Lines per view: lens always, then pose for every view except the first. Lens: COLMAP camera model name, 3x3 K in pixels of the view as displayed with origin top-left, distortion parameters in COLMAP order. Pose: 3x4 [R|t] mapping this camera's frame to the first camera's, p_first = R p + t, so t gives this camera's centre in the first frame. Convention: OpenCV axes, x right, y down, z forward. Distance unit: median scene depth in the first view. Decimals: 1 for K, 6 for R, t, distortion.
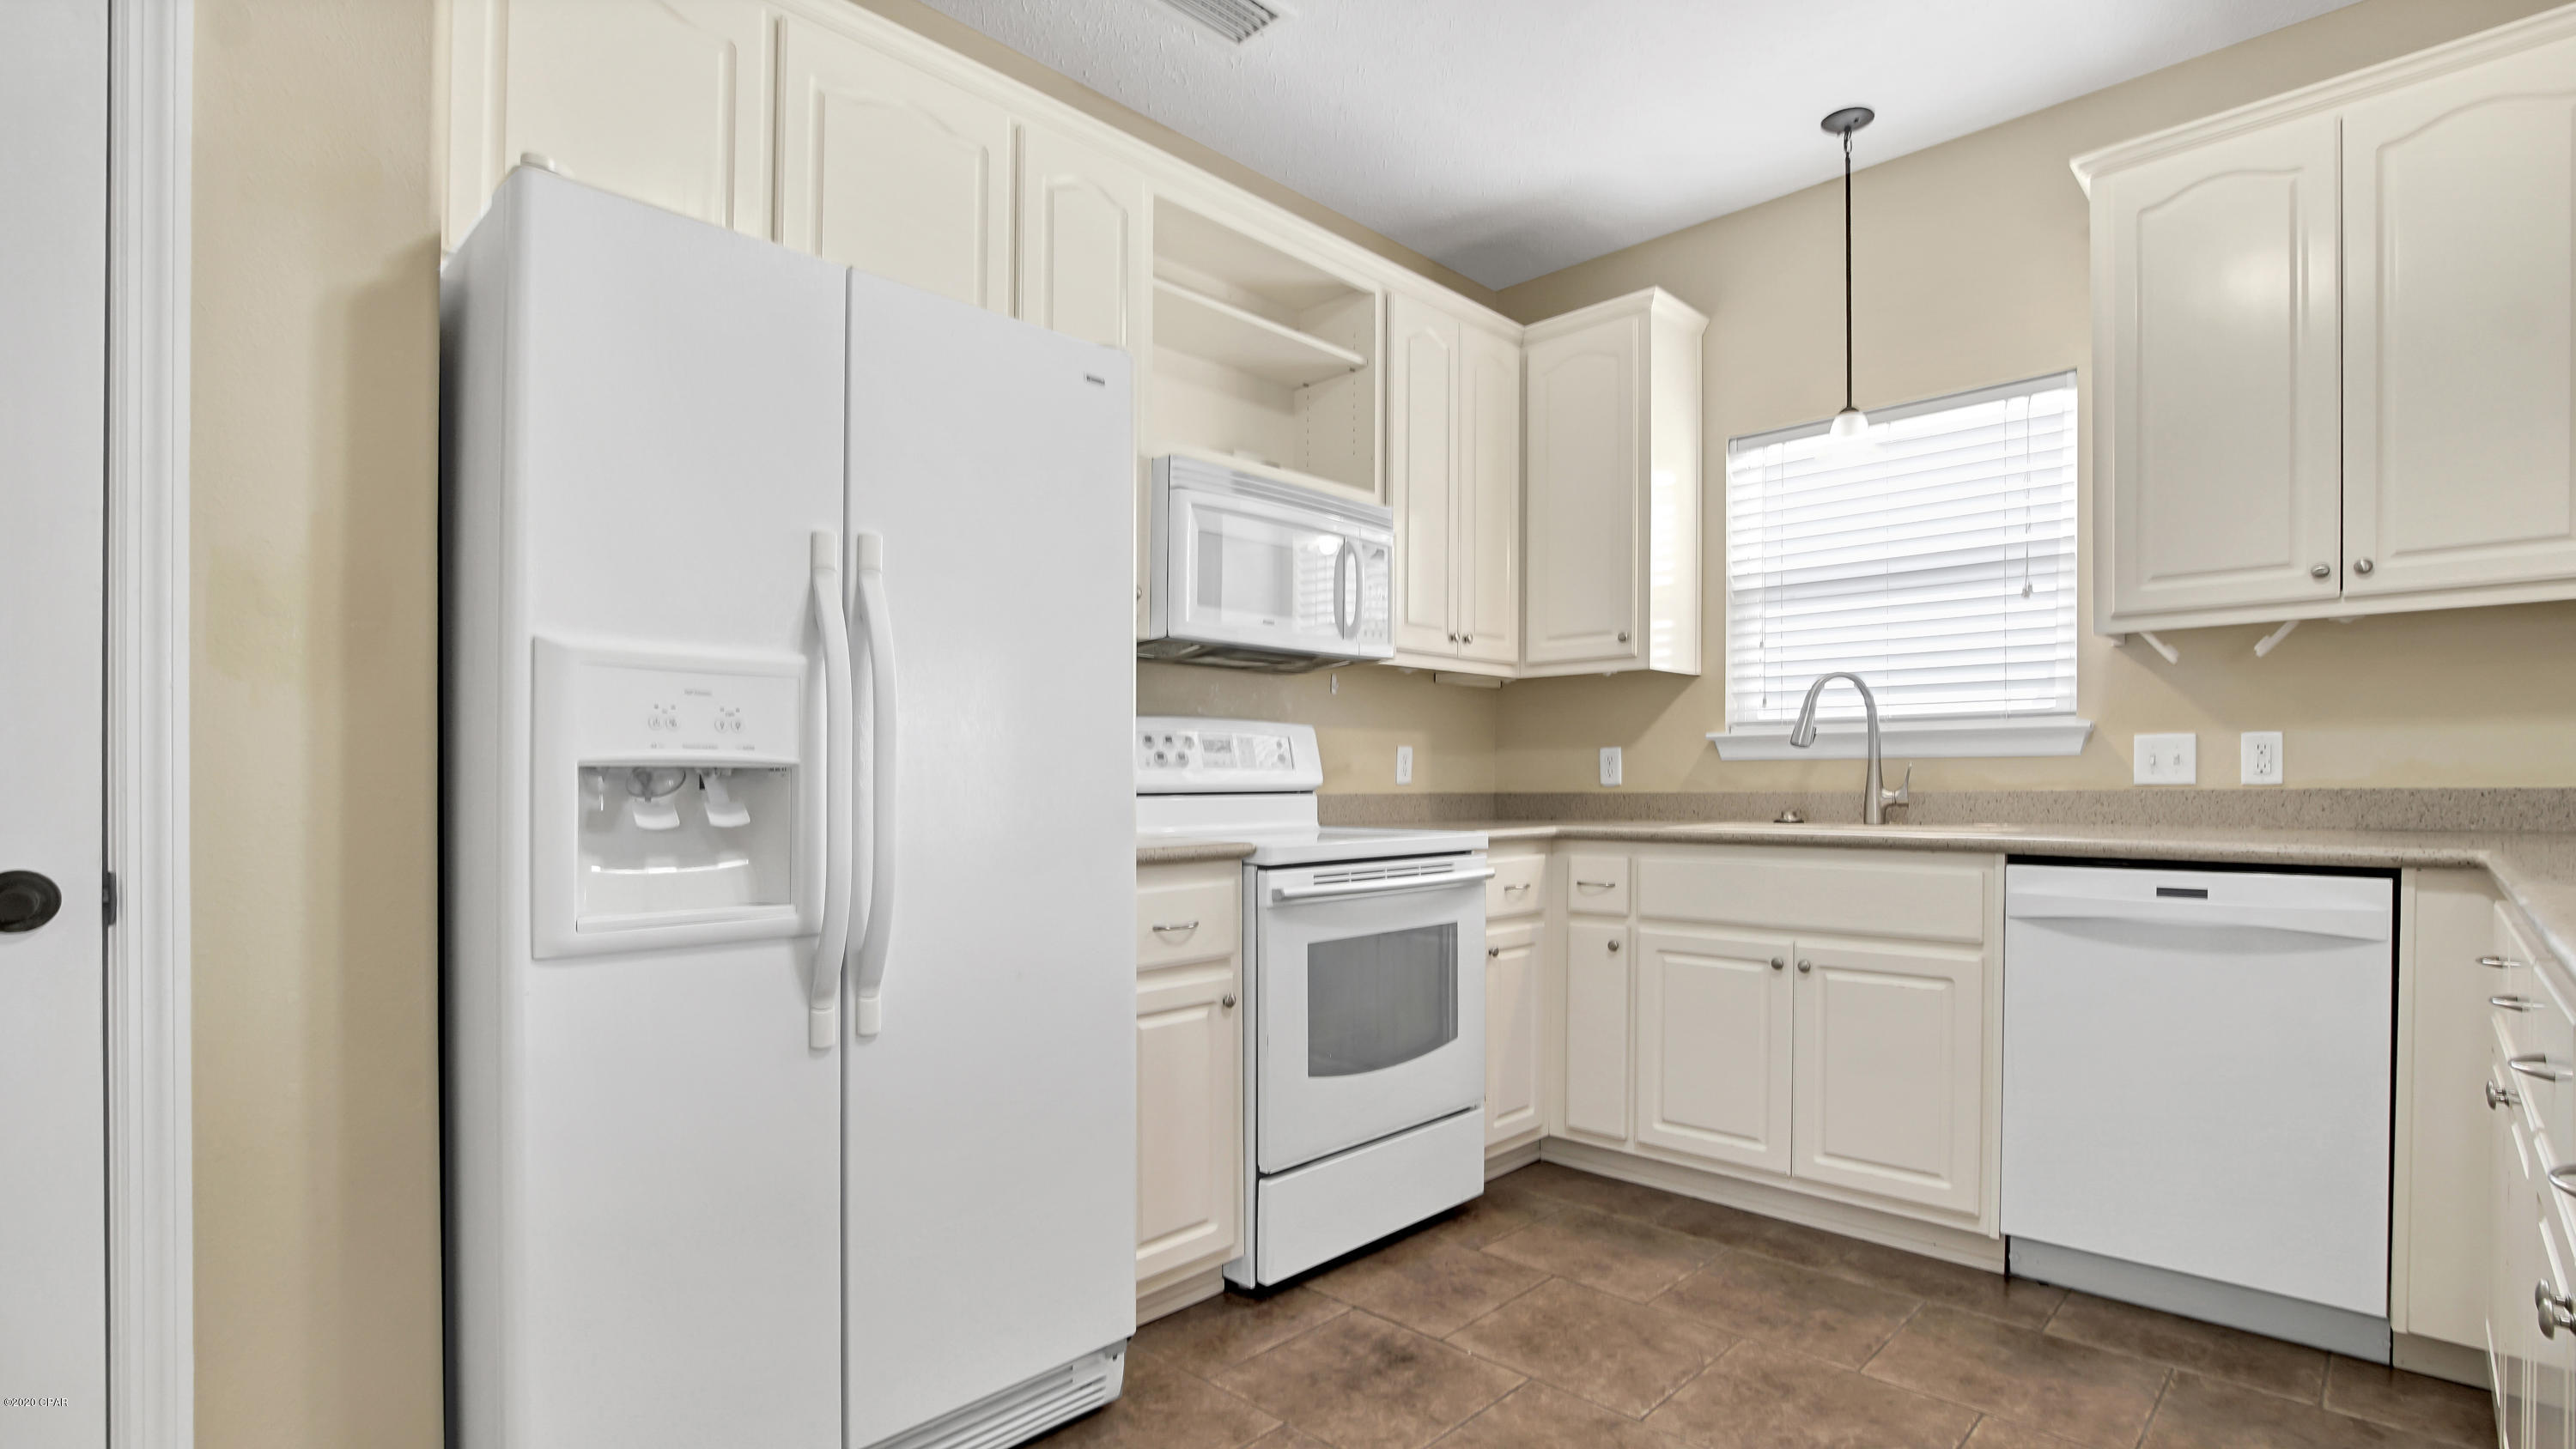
lens RADIAL K [[1191.3, 0, 1284.2], [0, 1191.3, 797.5], [0, 0, 1]] dist [-0.023233, 0.007418]
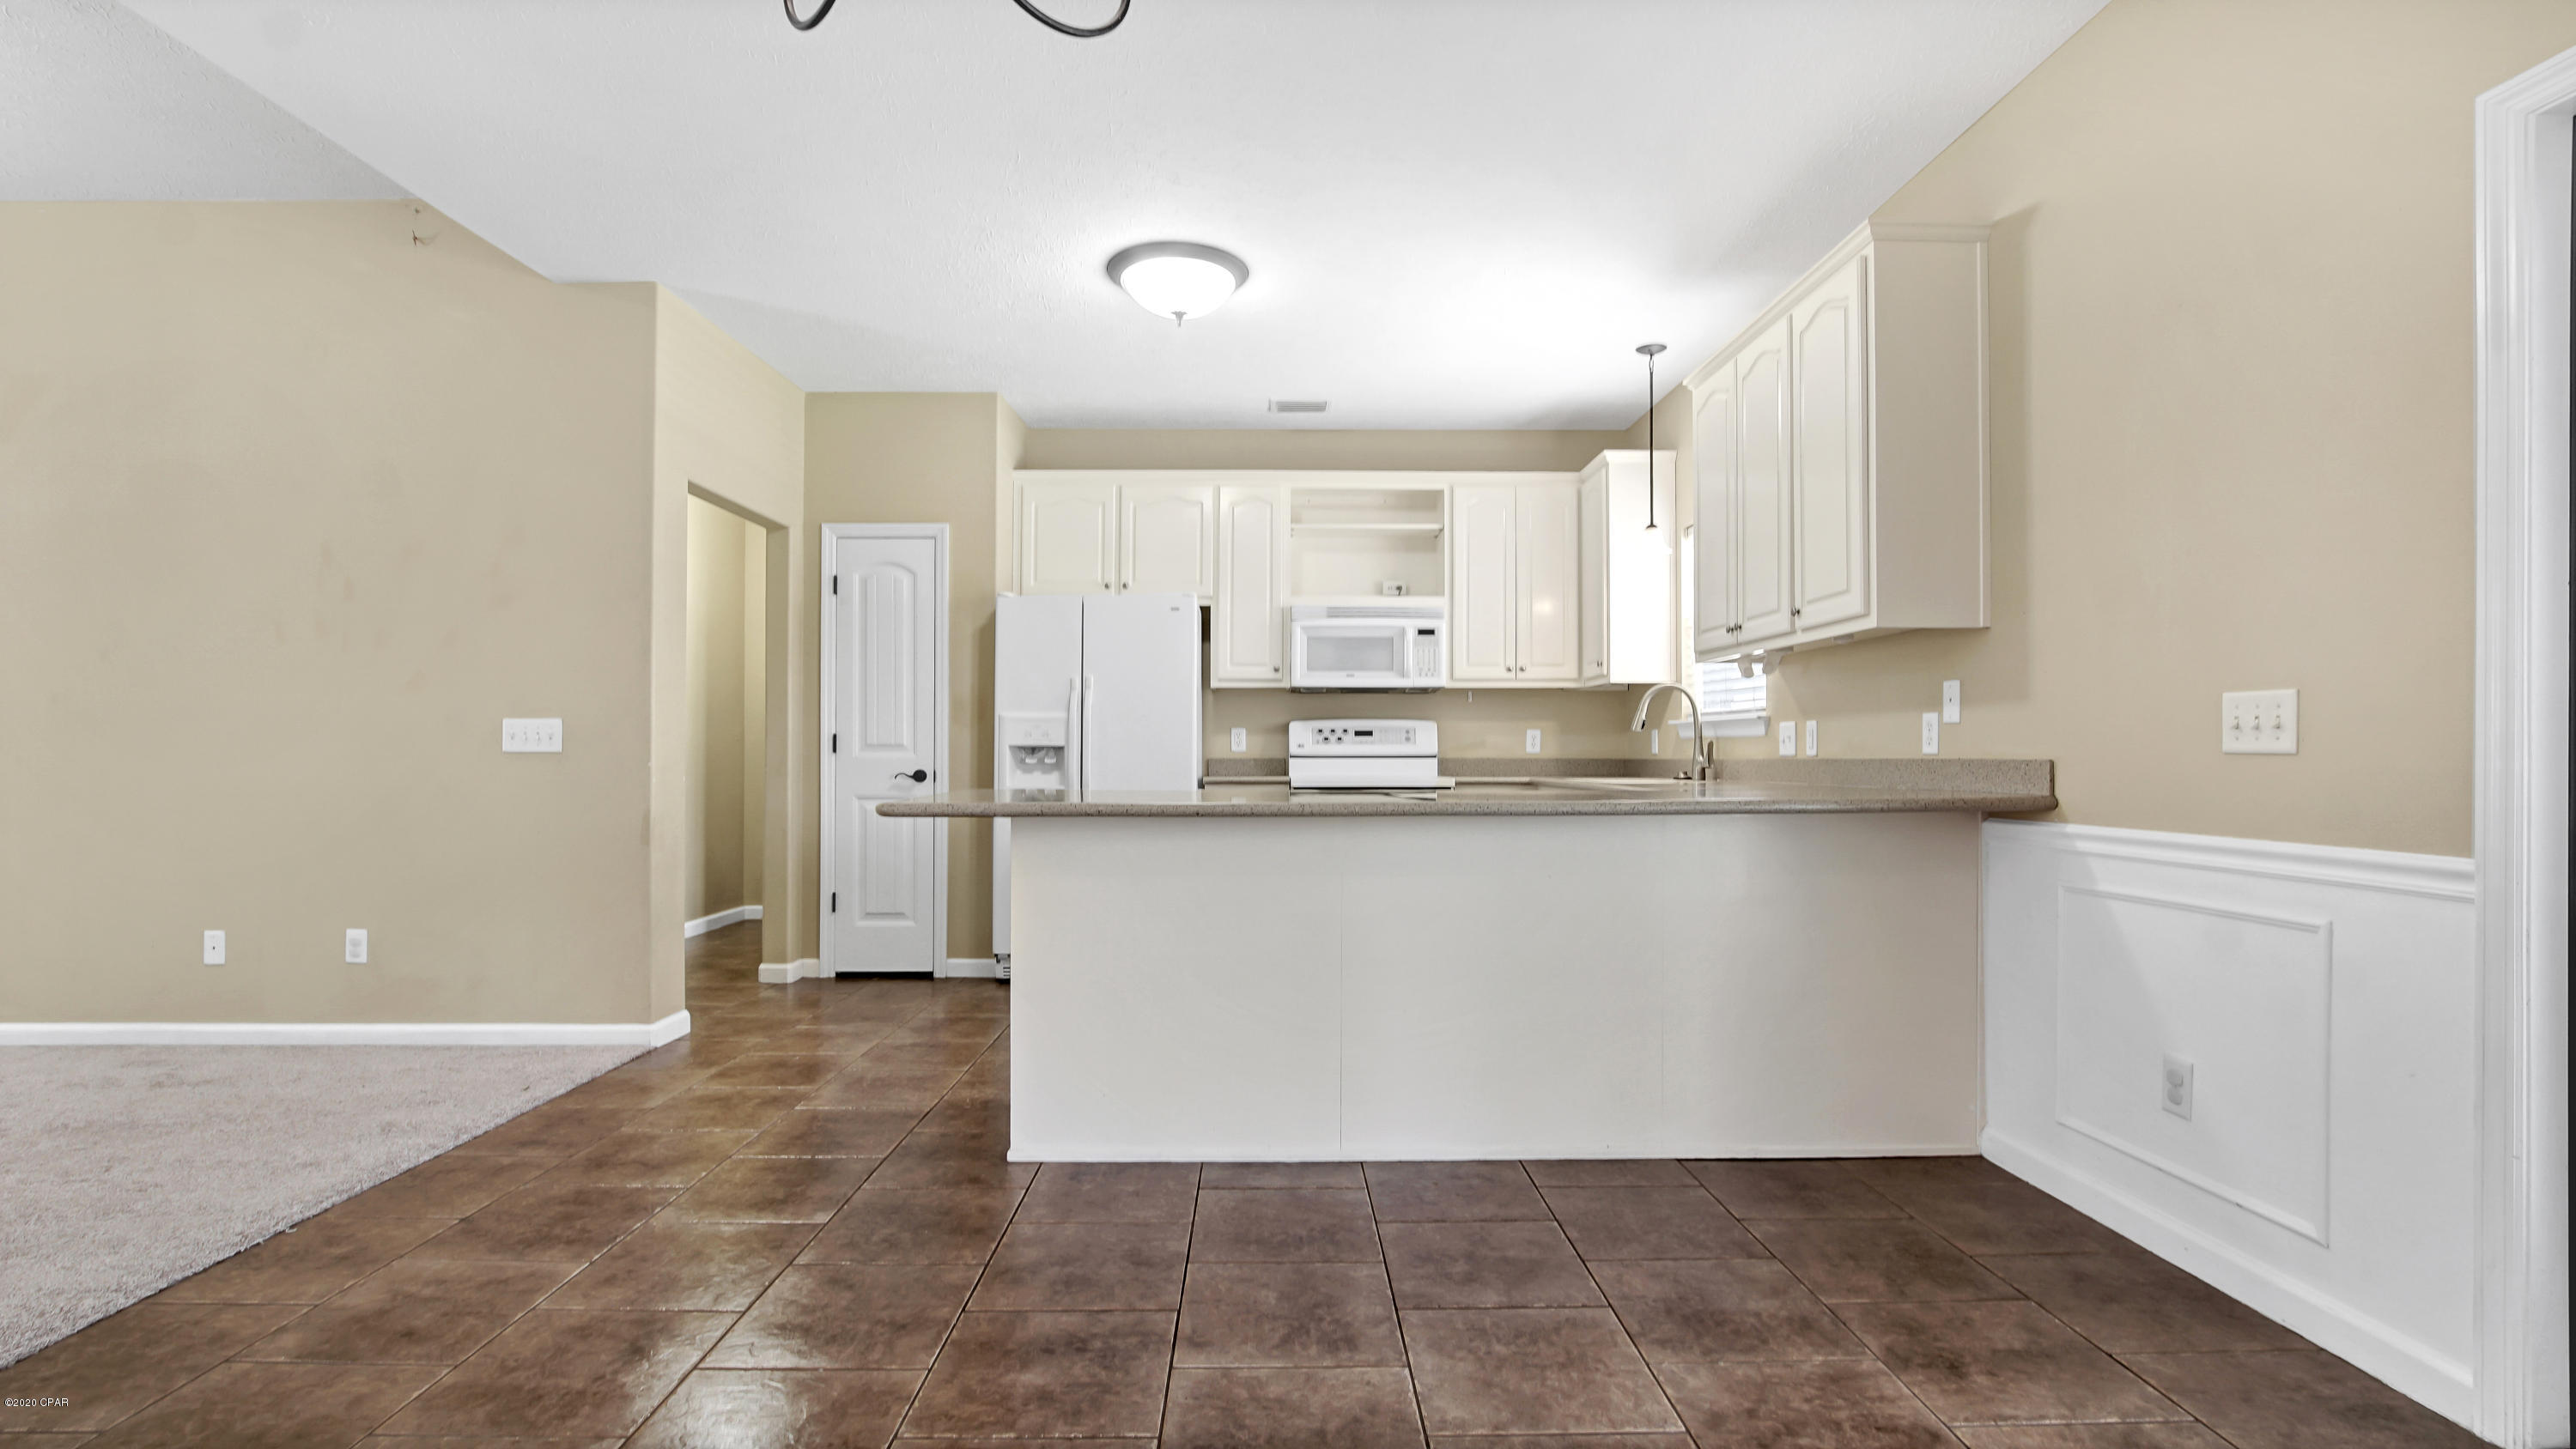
lens RADIAL K [[1191.3, 0, 1271.2], [0, 1191.3, 750.8], [0, 0, 1]] dist [-0.023233, 0.007418]
pose [[0.700121, 0.004159, -0.714012, 1.359061], [-0.011835, 0.999913, -0.005780, -0.000160], [0.713926, 0.012497, 0.700109, -0.552821]]
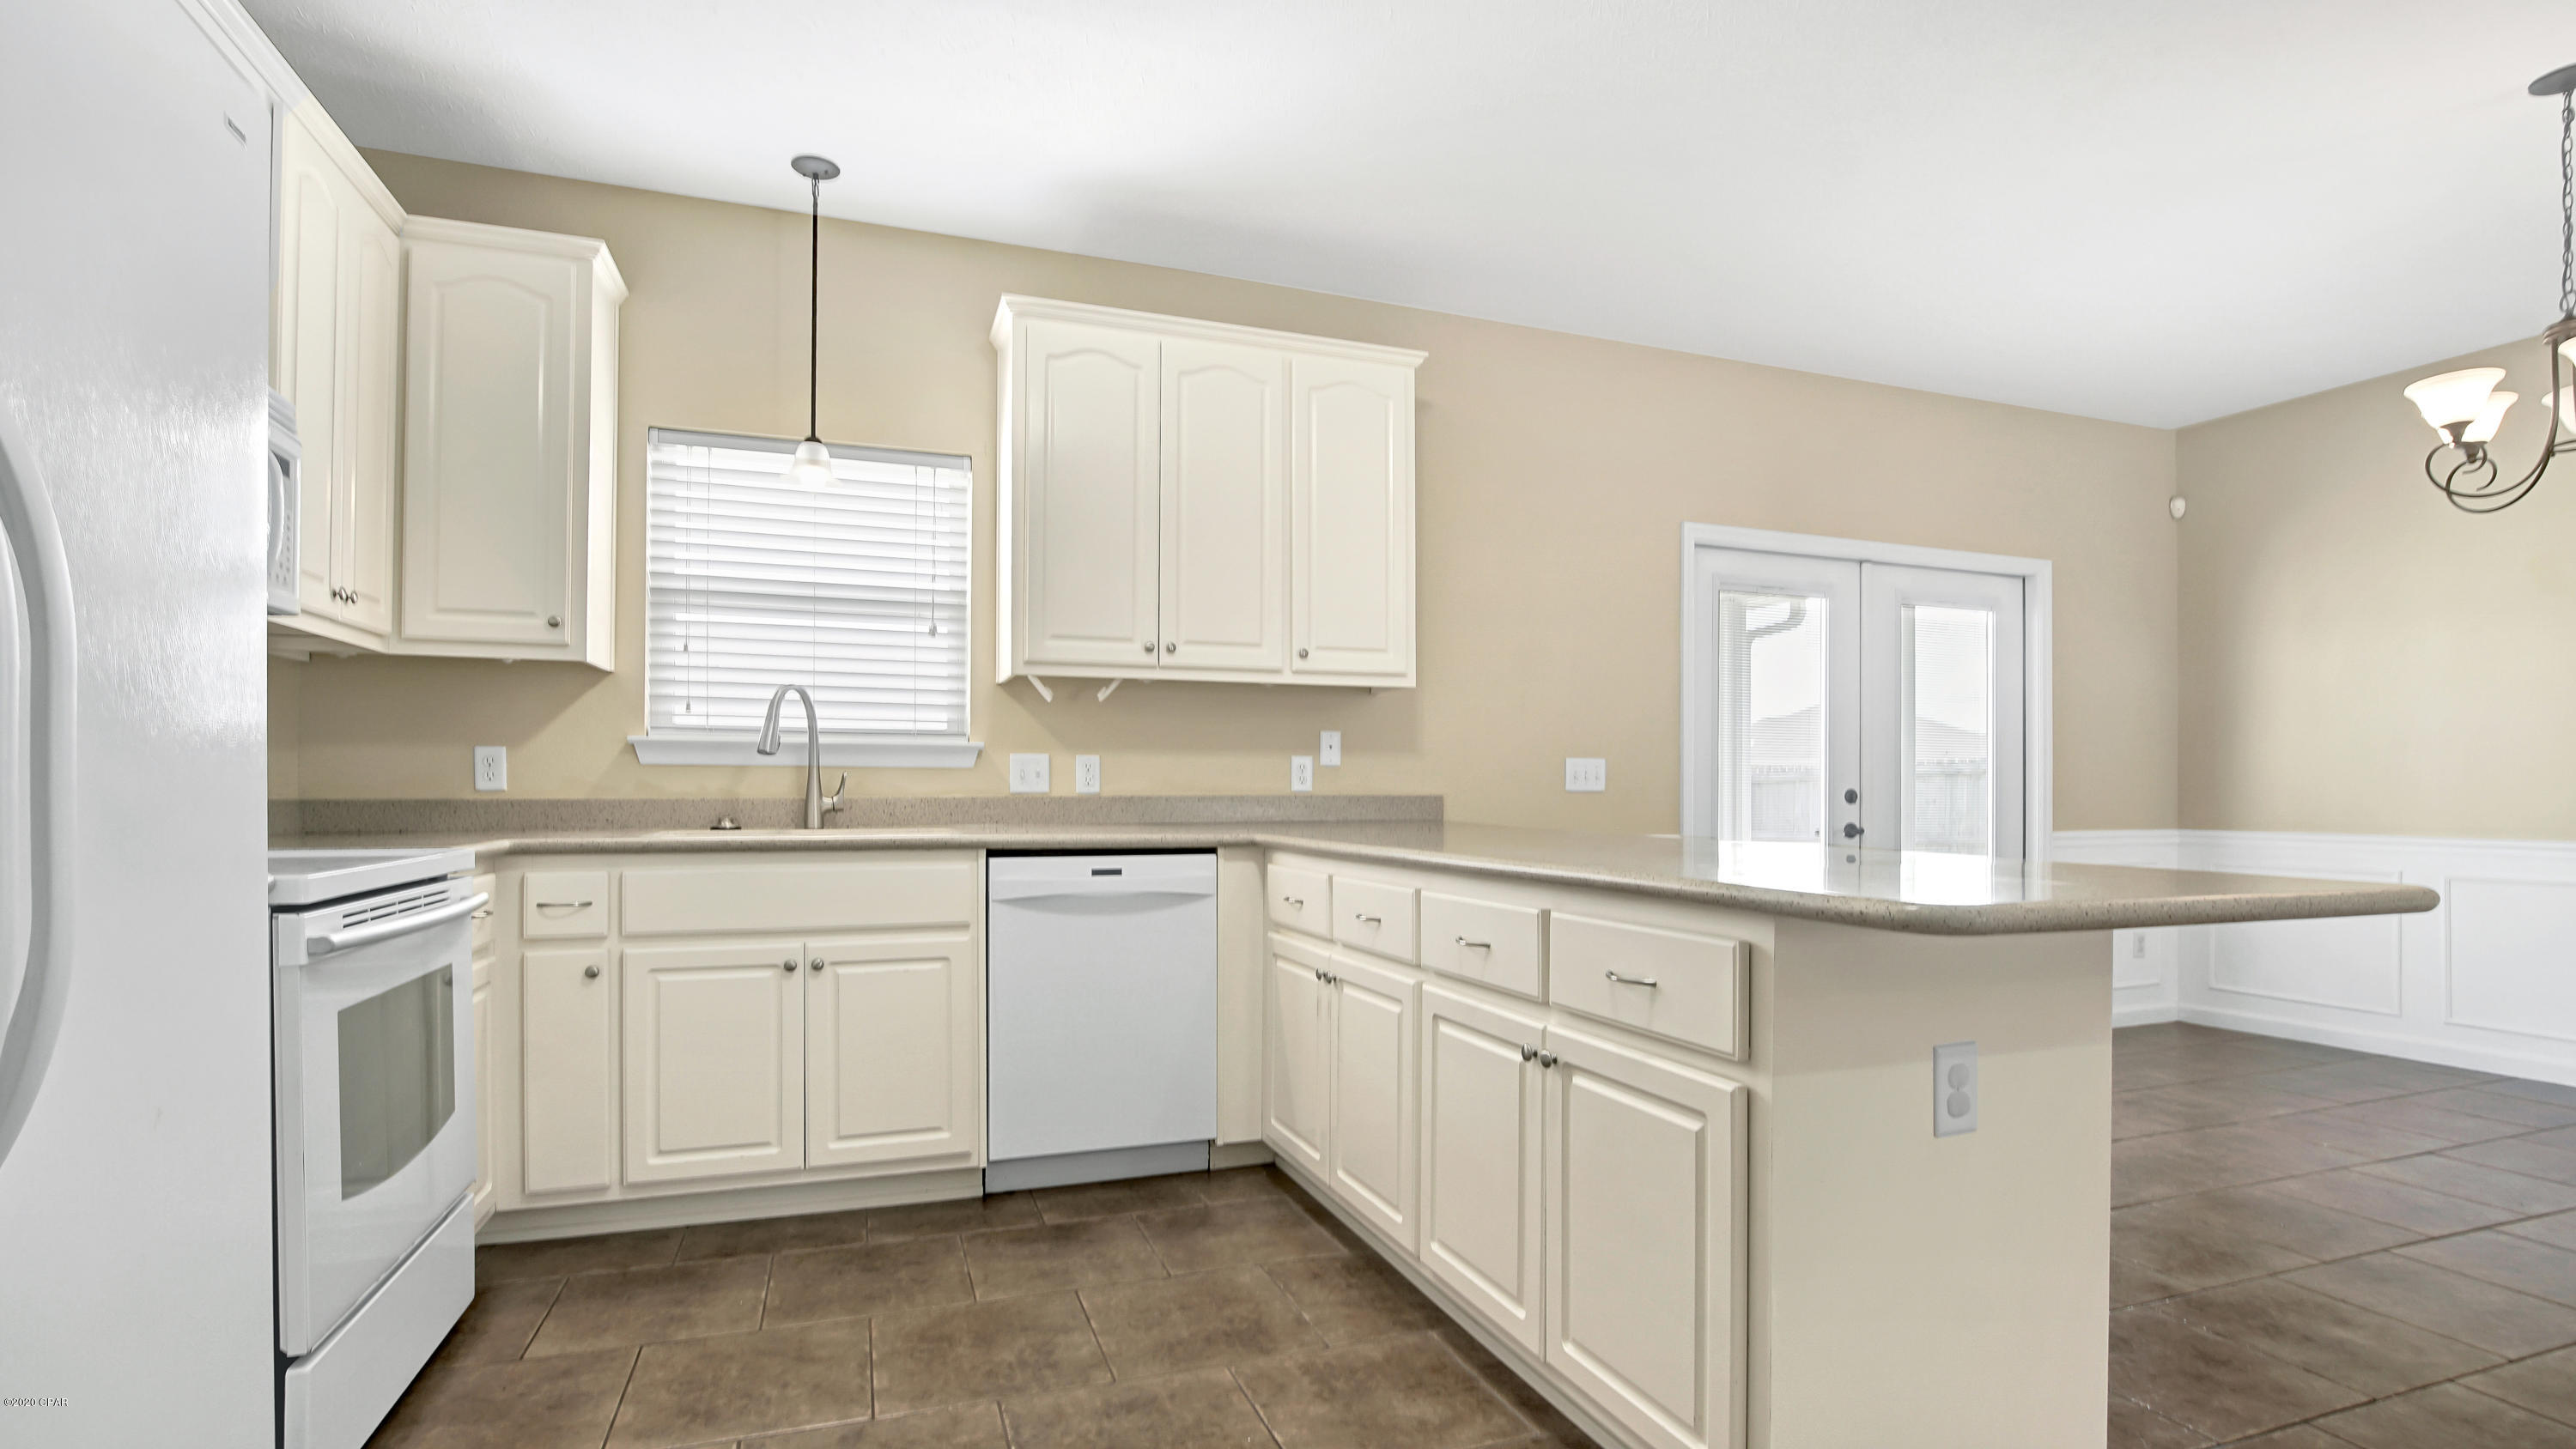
lens RADIAL K [[1191.3, 0, 1270.9], [0, 1191.3, 804.5], [0, 0, 1]] dist [-0.023233, 0.007418]
pose [[0.449505, -0.003384, 0.893272, -0.307139], [0.005003, 0.999987, 0.001271, 0.001316], [-0.893264, 0.003898, 0.449516, 0.164916]]
